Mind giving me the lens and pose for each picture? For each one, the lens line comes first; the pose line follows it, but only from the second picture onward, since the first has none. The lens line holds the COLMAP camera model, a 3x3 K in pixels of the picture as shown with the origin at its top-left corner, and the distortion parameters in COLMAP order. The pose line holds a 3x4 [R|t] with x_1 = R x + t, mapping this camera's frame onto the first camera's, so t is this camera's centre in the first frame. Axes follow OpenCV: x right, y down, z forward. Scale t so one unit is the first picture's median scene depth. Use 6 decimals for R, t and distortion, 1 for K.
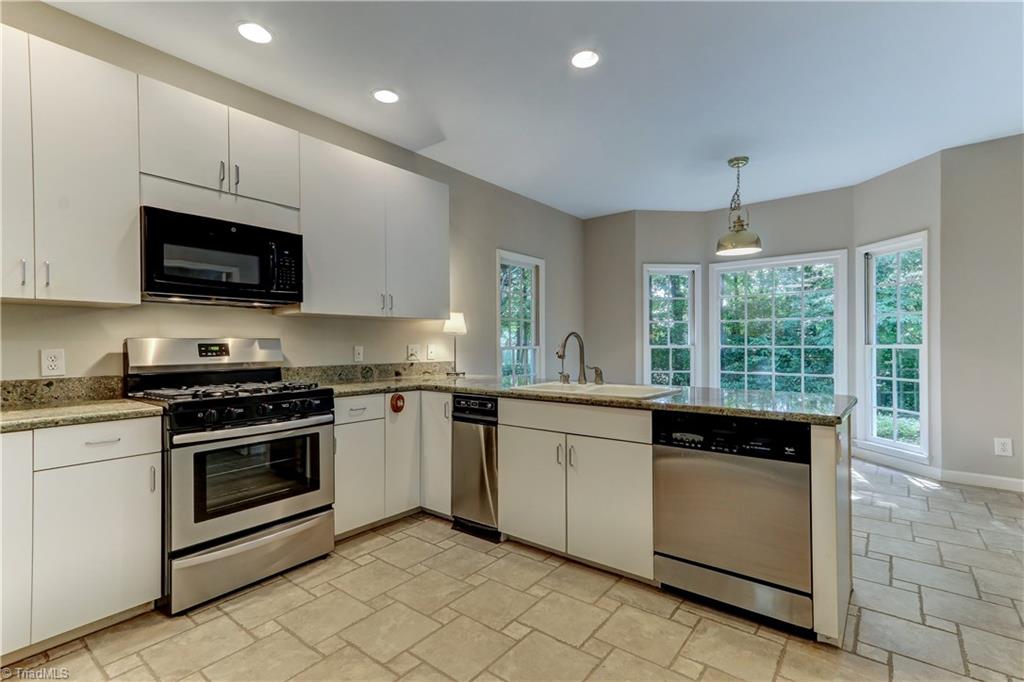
lens RADIAL K [[480.1, 0, 512.3], [0, 480.1, 341.1], [0, 0, 1]] dist [0.013130, 0.000360]
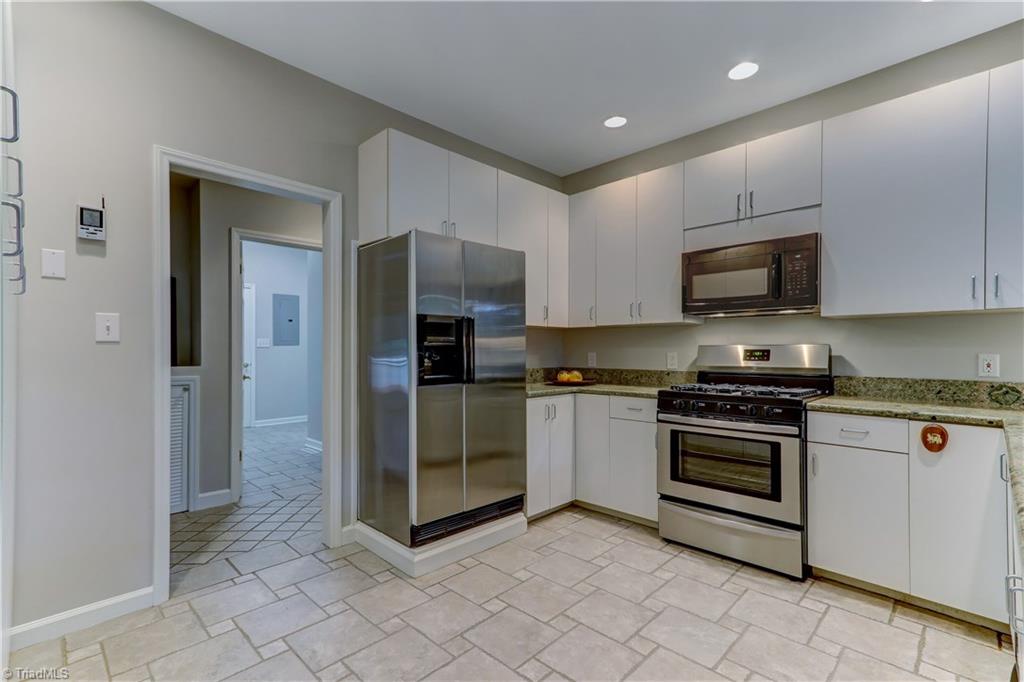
lens RADIAL K [[480.1, 0, 510.5], [0, 480.1, 345.3], [0, 0, 1]] dist [0.013130, 0.000360]
pose [[-0.134173, -0.002770, -0.990954, 0.599007], [0.005454, 0.999979, -0.003533, -0.004057], [0.990943, -0.005879, -0.134155, 0.574357]]
